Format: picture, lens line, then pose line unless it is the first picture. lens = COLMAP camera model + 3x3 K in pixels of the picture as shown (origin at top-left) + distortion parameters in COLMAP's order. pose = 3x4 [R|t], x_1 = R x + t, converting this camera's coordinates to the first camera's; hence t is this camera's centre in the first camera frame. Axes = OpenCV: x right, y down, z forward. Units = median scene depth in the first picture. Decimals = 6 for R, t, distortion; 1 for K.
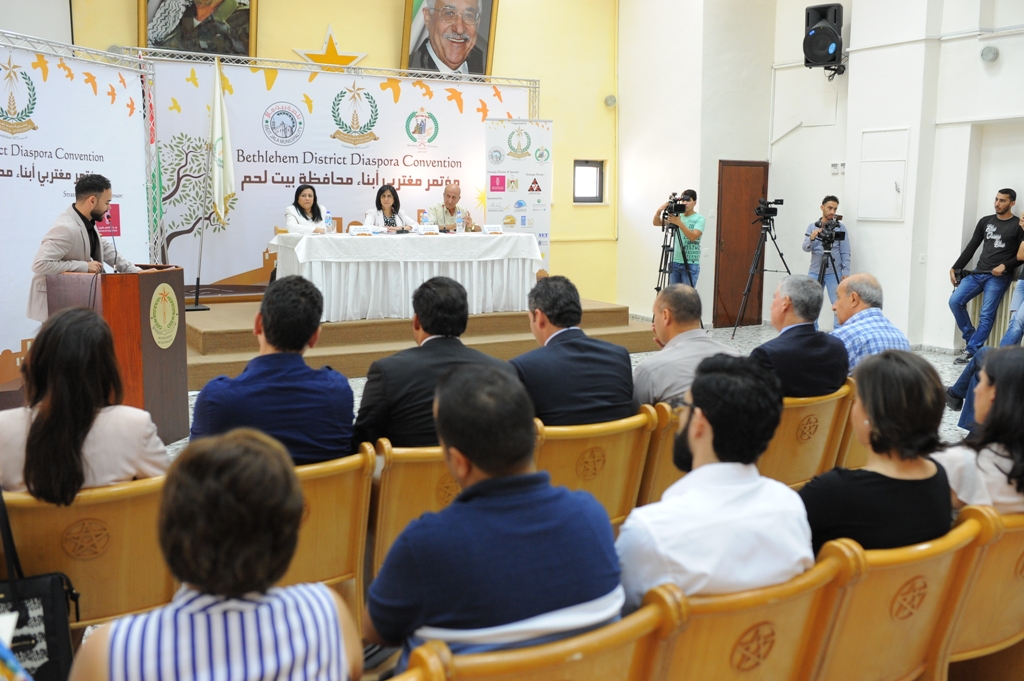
lens RADIAL K [[966.9, 0, 505.1], [0, 966.9, 327.2], [0, 0, 1]] dist [-0.019985, 0.000000]
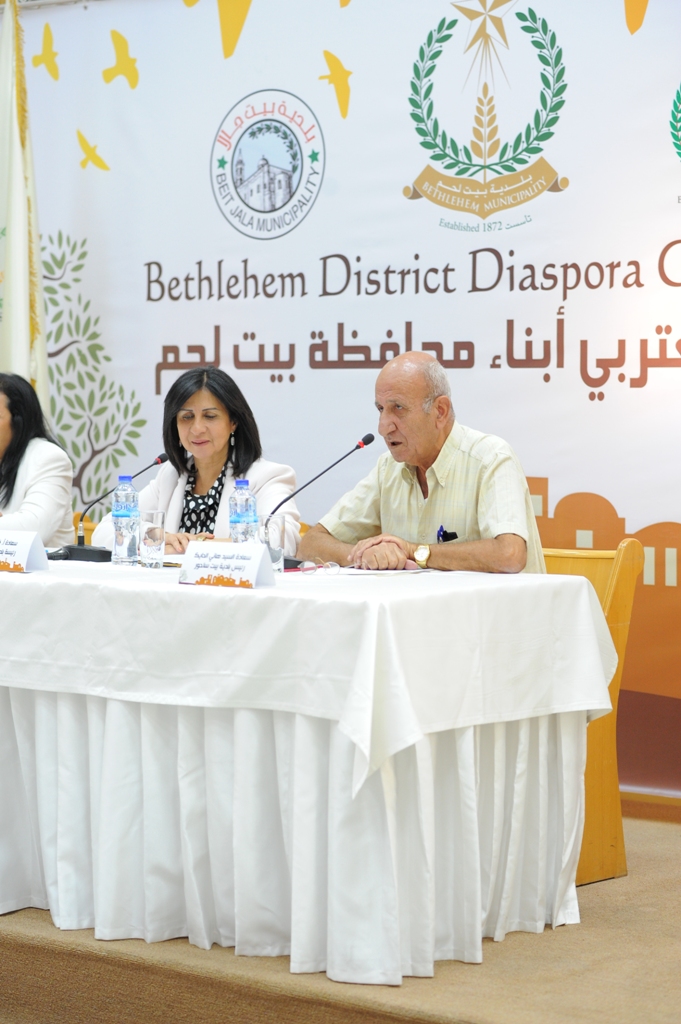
lens RADIAL K [[2447.0, 0, 326.3], [0, 2447.0, 504.8], [0, 0, 1]] dist [0.082175, 0.000000]
pose [[0.371015, 0.033047, -0.928039, 0.448077], [-0.120533, 0.992626, -0.012840, -0.098211], [0.920771, 0.116623, 0.372263, 0.726808]]
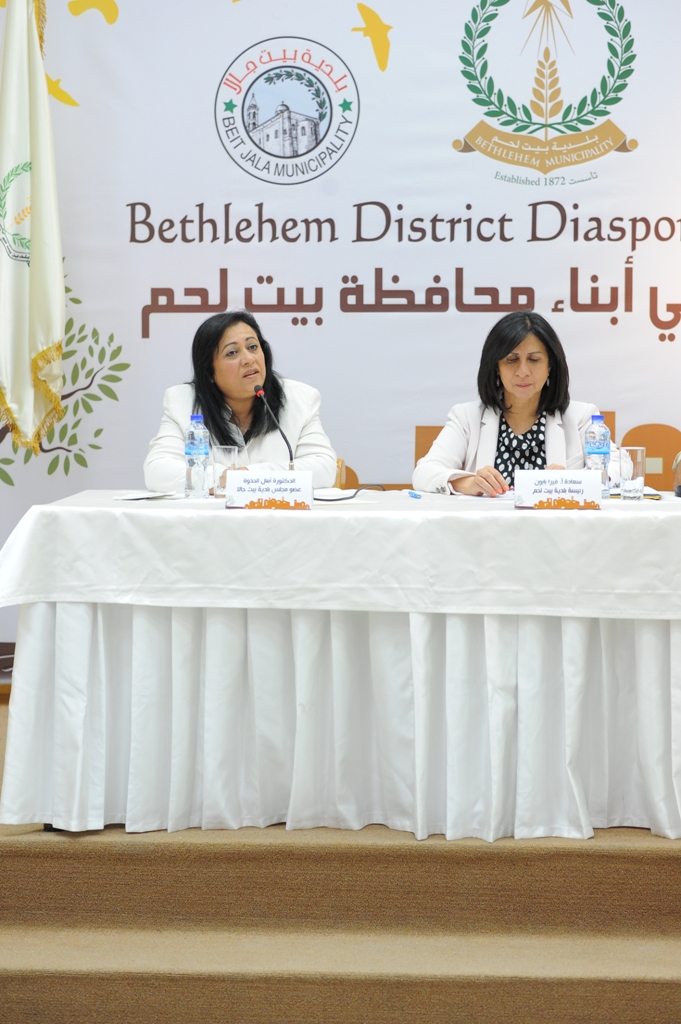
lens RADIAL K [[2447.0, 0, 340.9], [0, 2447.0, 504.9], [0, 0, 1]] dist [0.082175, 0.000000]
pose [[0.836581, 0.027063, -0.547174, 0.190749], [-0.062023, 0.997036, -0.045514, -0.055397], [0.544320, 0.072014, 0.835781, 0.376762]]
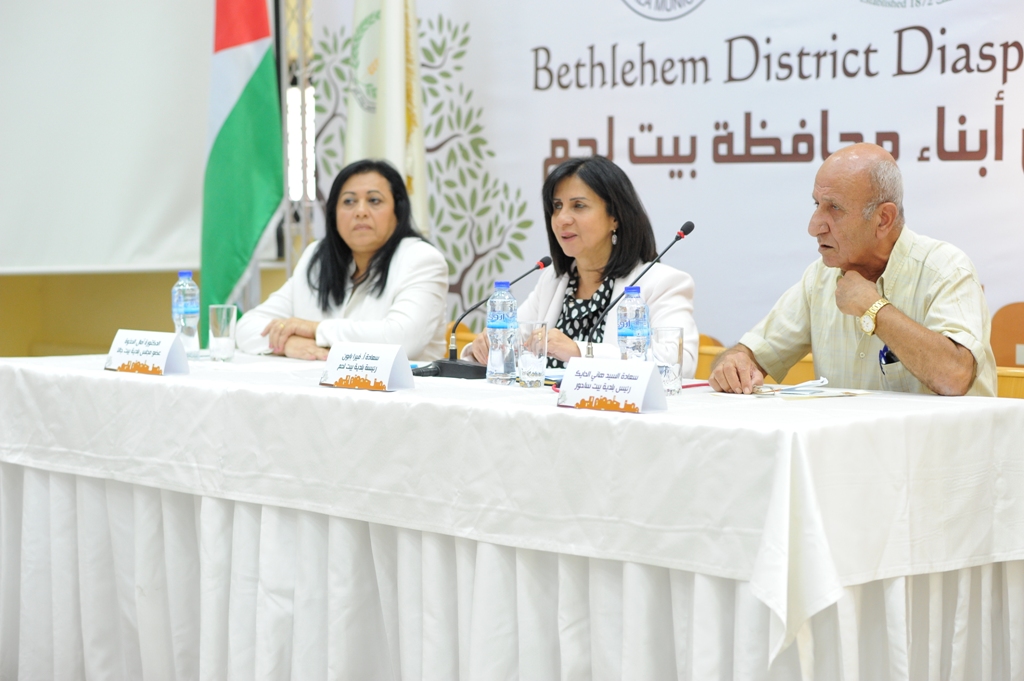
lens RADIAL K [[2447.0, 0, 513.1], [0, 2447.0, 333.8], [0, 0, 1]] dist [0.082175, 0.000000]
pose [[0.288111, 0.042755, -0.956642, 0.385196], [-0.124915, 0.992145, 0.006721, -0.099585], [0.949415, 0.117563, 0.291188, 0.751366]]
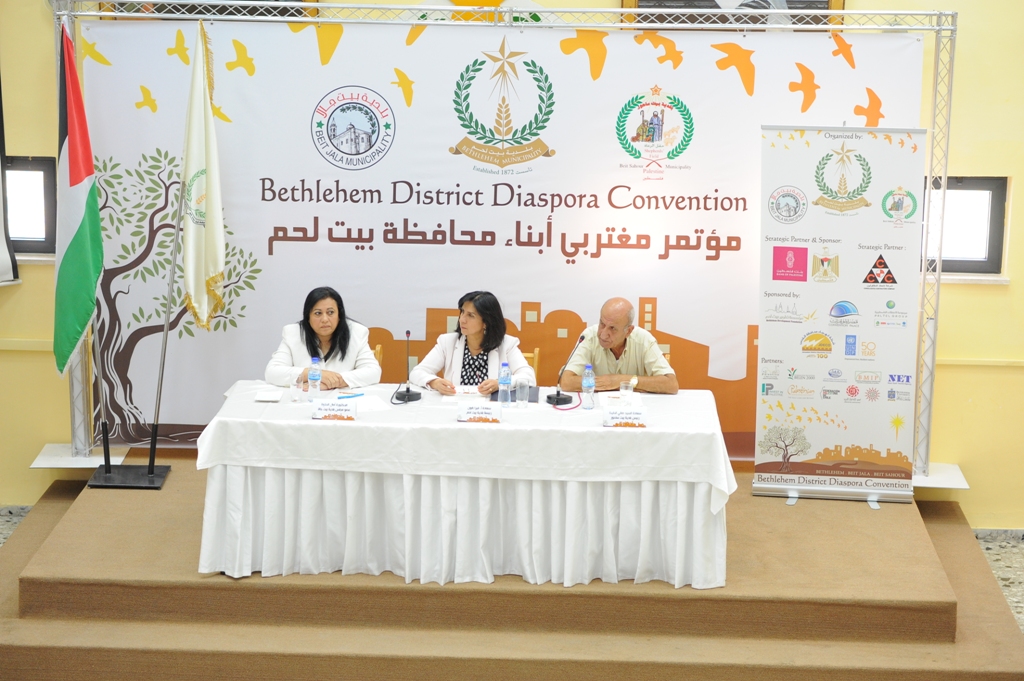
lens RADIAL K [[2447.0, 0, 516.2], [0, 2447.0, 333.5], [0, 0, 1]] dist [0.082175, 0.000000]
pose [[0.847942, 0.121515, -0.515974, 0.504033], [-0.077407, 0.991322, 0.106253, -0.238321], [0.524408, -0.050156, 0.849989, -0.056063]]
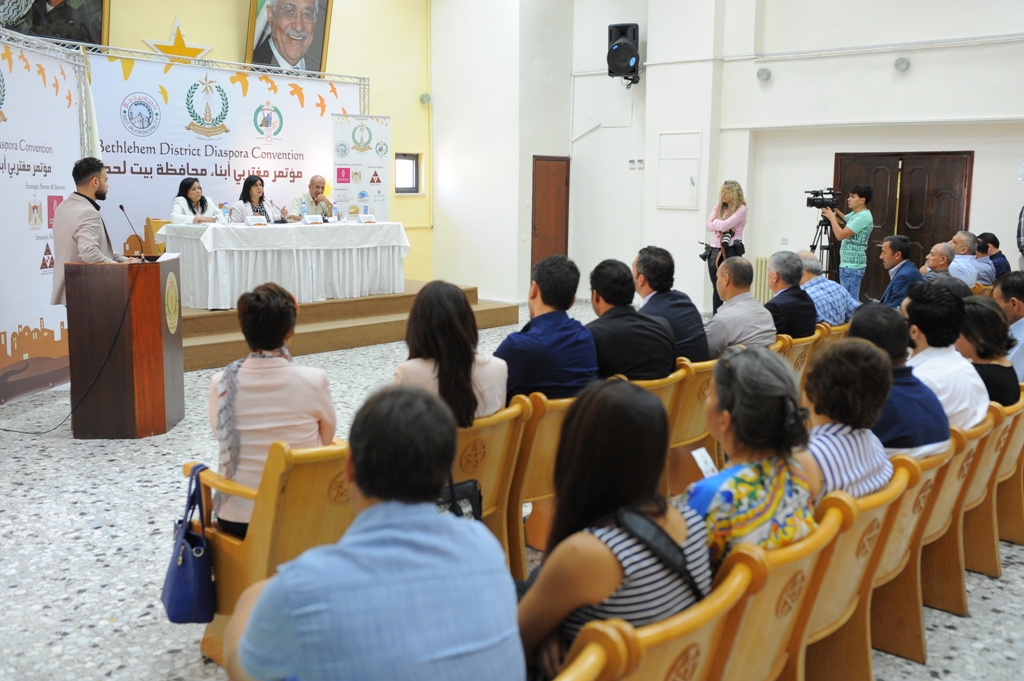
lens RADIAL K [[966.9, 0, 500.1], [0, 966.9, 329.1], [0, 0, 1]] dist [-0.019985, 0.000000]
pose [[0.948134, -0.042343, 0.315037, -0.193319], [0.037731, 0.999073, 0.020728, 0.004593], [-0.315623, -0.007766, 0.948853, -0.064270]]
